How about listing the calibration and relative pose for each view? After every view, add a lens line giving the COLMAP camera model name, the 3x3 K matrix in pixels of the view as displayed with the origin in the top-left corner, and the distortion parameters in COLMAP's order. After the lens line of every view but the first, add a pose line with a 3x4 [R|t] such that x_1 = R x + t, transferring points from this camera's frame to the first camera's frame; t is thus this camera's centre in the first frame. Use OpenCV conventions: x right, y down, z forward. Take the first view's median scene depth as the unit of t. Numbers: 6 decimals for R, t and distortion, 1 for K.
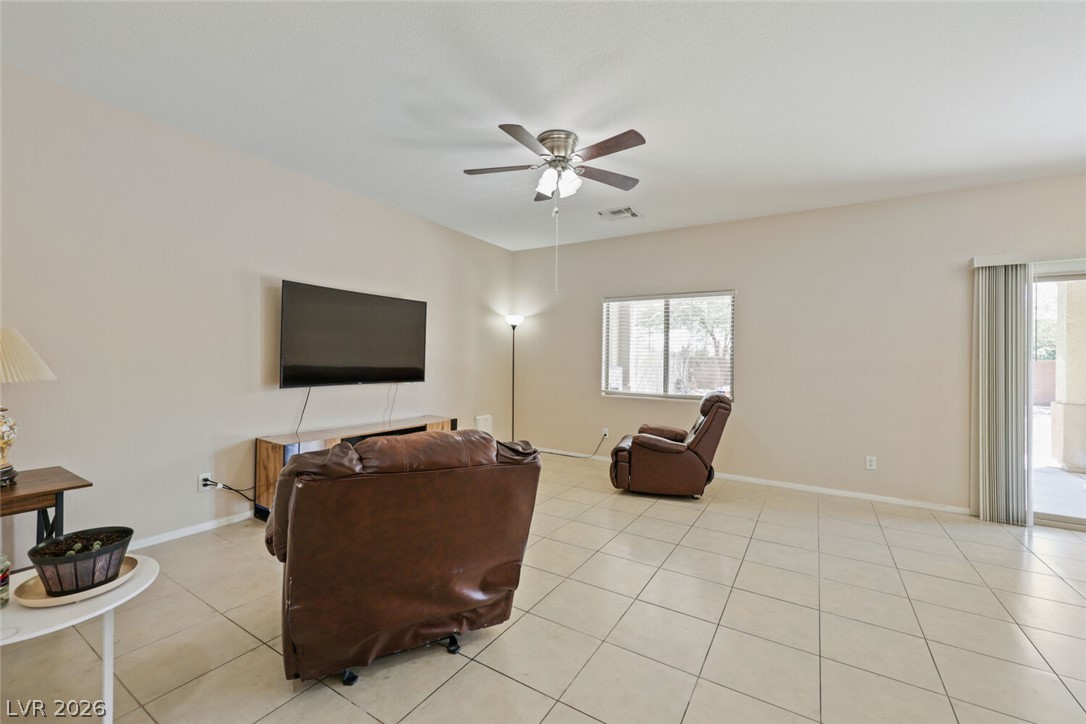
lens RADIAL K [[438.9, 0, 544.3], [0, 438.9, 356.6], [0, 0, 1]] dist [-0.003218, 0.000751]
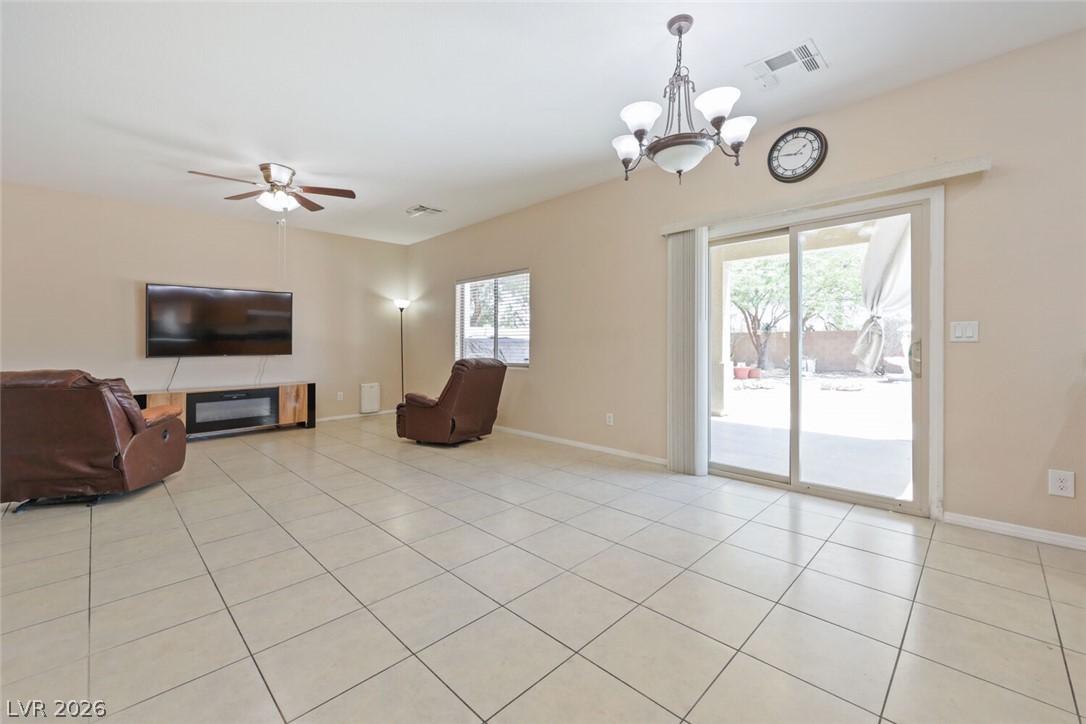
lens RADIAL K [[438.9, 0, 550.8], [0, 438.9, 339.8], [0, 0, 1]] dist [-0.003218, 0.000751]
pose [[0.976871, -0.025912, -0.212252, 0.985837], [0.025019, 0.999663, -0.006891, 0.056791], [0.212359, 0.001421, 0.977191, -0.119627]]
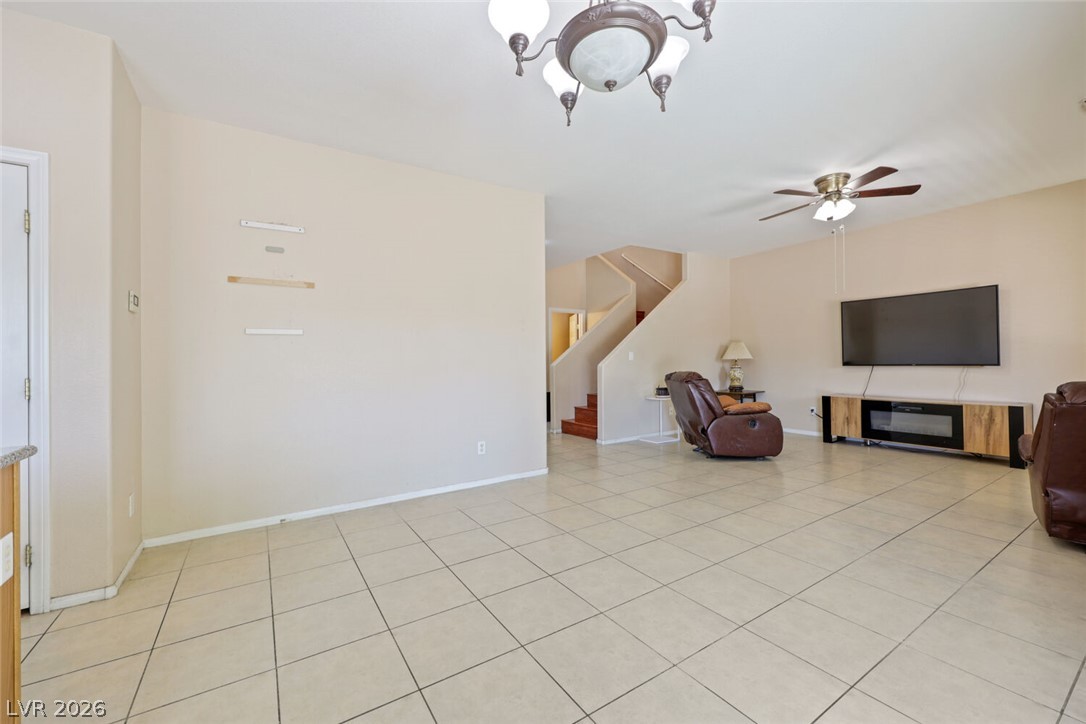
lens RADIAL K [[438.9, 0, 538.5], [0, 438.9, 361.1], [0, 0, 1]] dist [-0.003218, 0.000751]
pose [[-0.436984, -0.007199, -0.899441, 1.414032], [0.014635, 0.999779, -0.015112, 0.061317], [0.899350, -0.019767, -0.436782, 0.670001]]
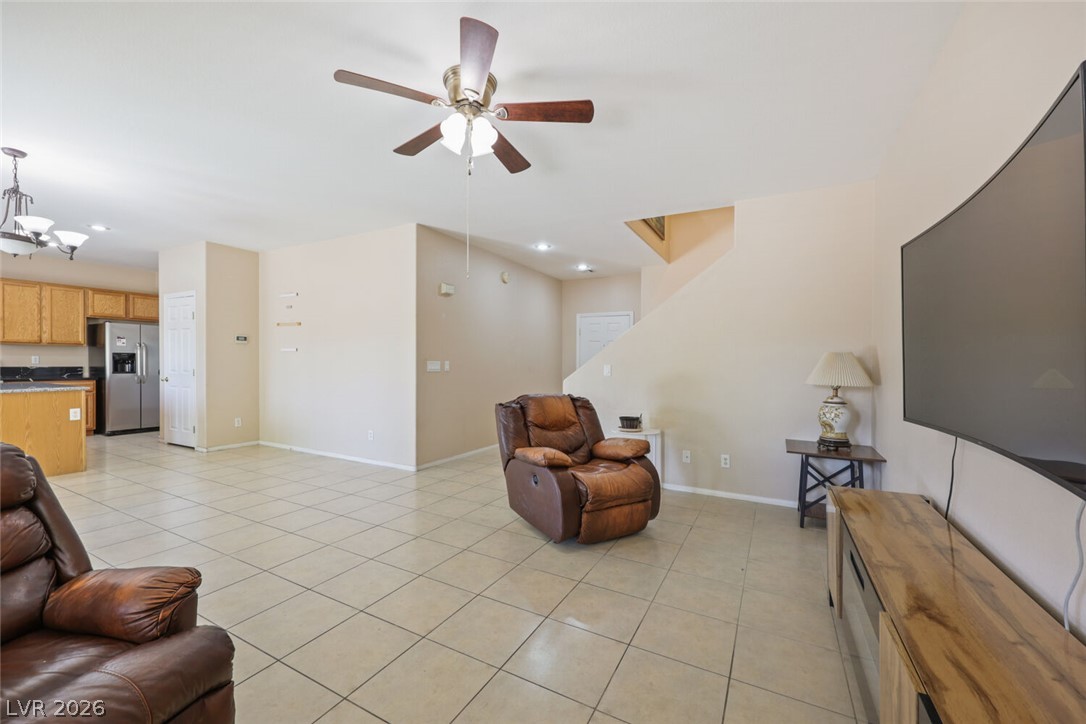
lens RADIAL K [[438.9, 0, 542.7], [0, 438.9, 365.7], [0, 0, 1]] dist [-0.003218, 0.000751]
pose [[-0.997870, -0.030603, -0.057617, -0.055095], [-0.030845, 0.999519, 0.003323, 0.007235], [0.057487, 0.005093, -0.998333, 1.588075]]
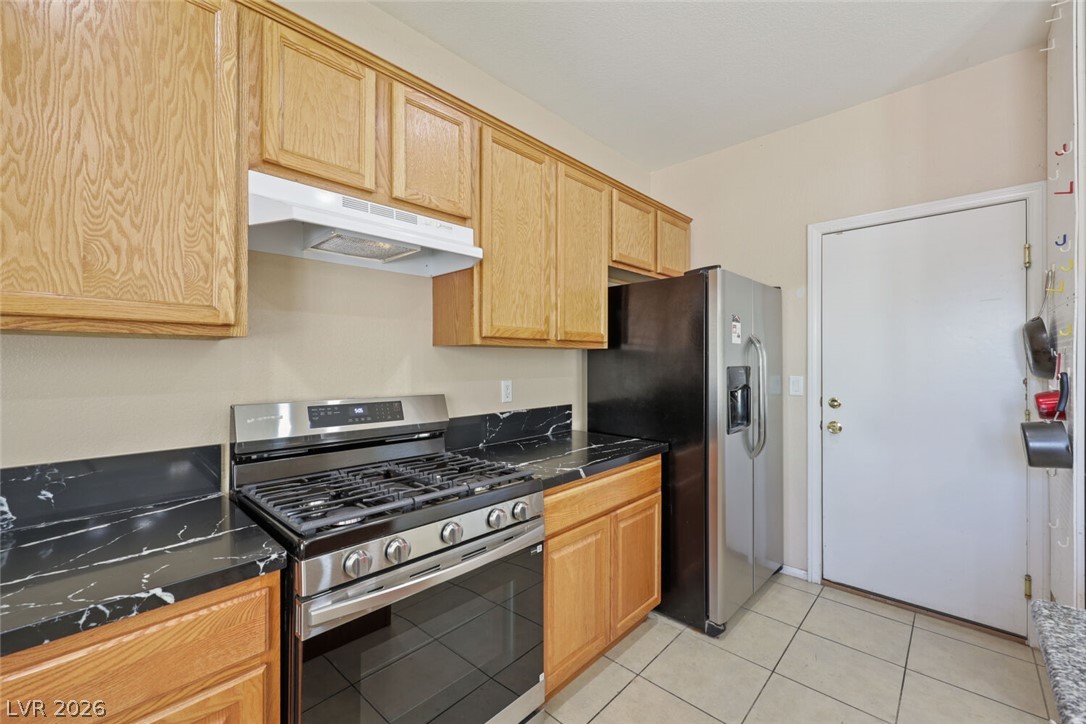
lens RADIAL K [[438.9, 0, 537.4], [0, 438.9, 360.0], [0, 0, 1]] dist [-0.003218, 0.000751]
pose [[-0.977167, -0.012707, 0.212093, 1.898950], [-0.013745, 0.999900, -0.003420, 0.011030], [-0.212029, -0.006257, -0.977243, 0.159005]]
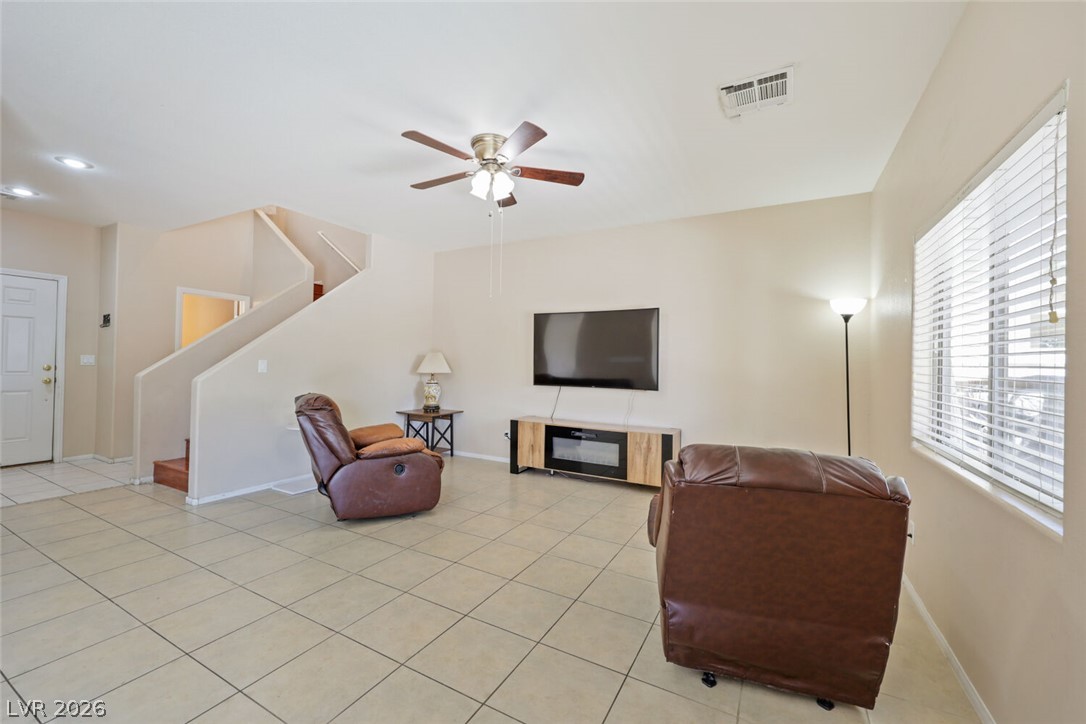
lens RADIAL K [[438.9, 0, 540.9], [0, 438.9, 361.3], [0, 0, 1]] dist [-0.003218, 0.000751]
pose [[0.049841, -0.018989, -0.998577, 0.897408], [-0.013851, 0.999710, -0.019701, 0.019711], [0.998661, 0.014814, 0.049563, 0.931903]]
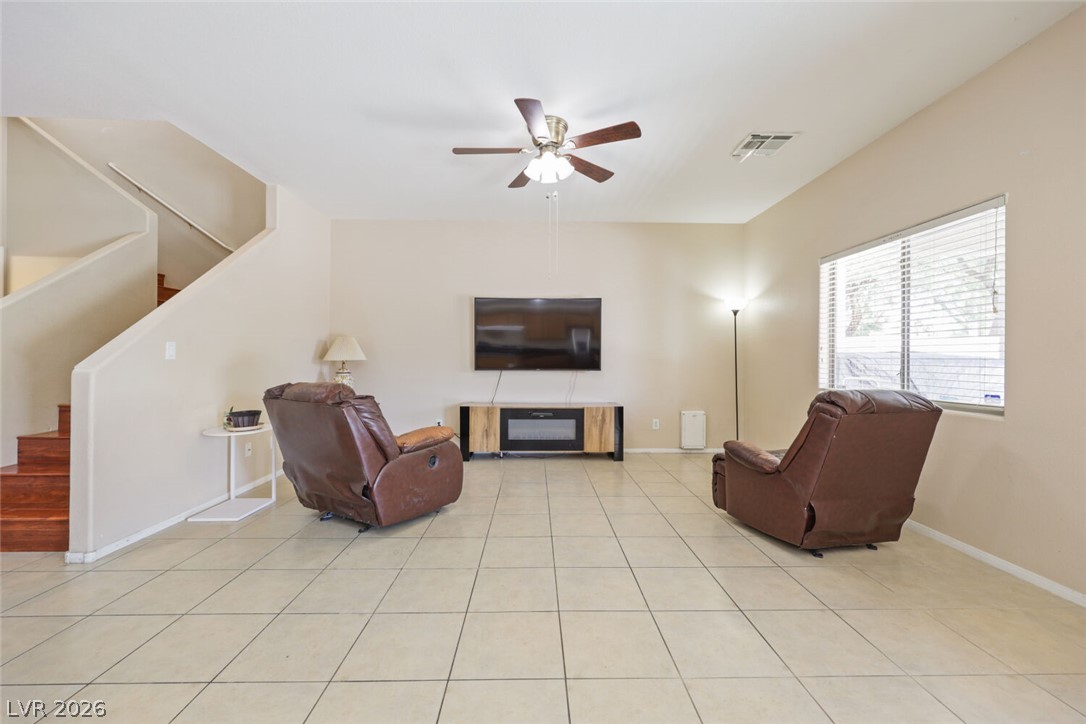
lens RADIAL K [[438.9, 0, 545.6], [0, 438.9, 360.2], [0, 0, 1]] dist [-0.003218, 0.000751]
pose [[0.544356, -0.011789, -0.838772, 0.766548], [0.008652, 0.999927, -0.008439, 0.052135], [0.838810, -0.002663, 0.544418, 0.382812]]
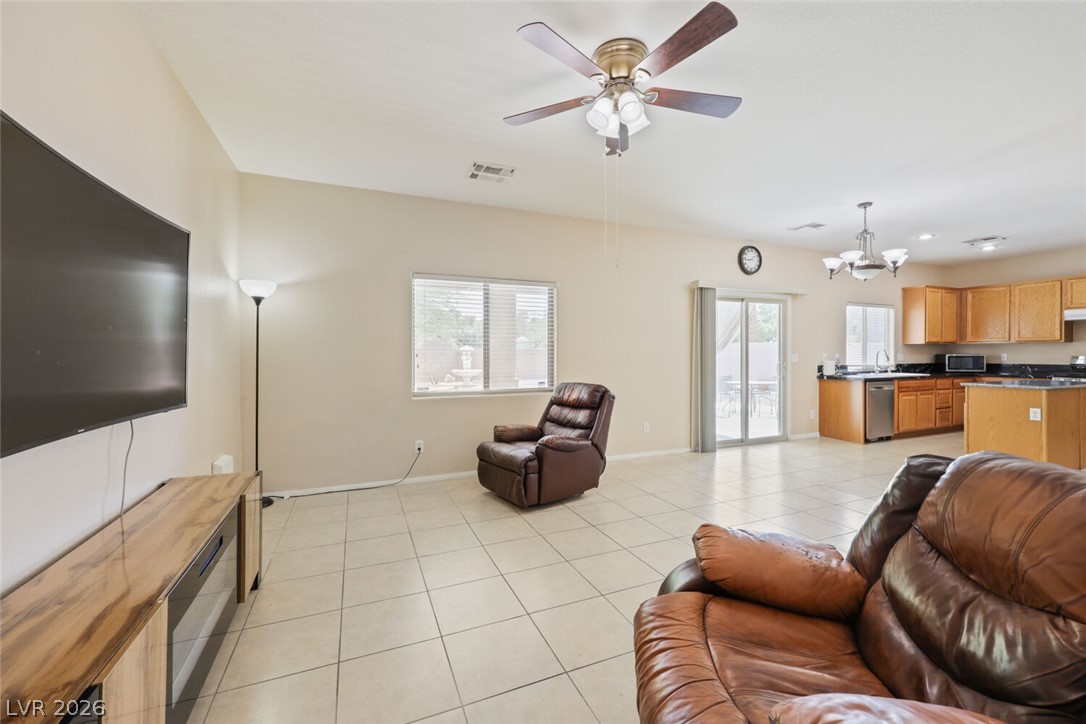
lens RADIAL K [[438.9, 0, 538.3], [0, 438.9, 359.7], [0, 0, 1]] dist [-0.003218, 0.000751]
pose [[0.579856, -0.029443, 0.814187, -0.590839], [0.007218, 0.999493, 0.031003, -0.004925], [-0.814687, -0.012100, 0.579775, 0.598684]]
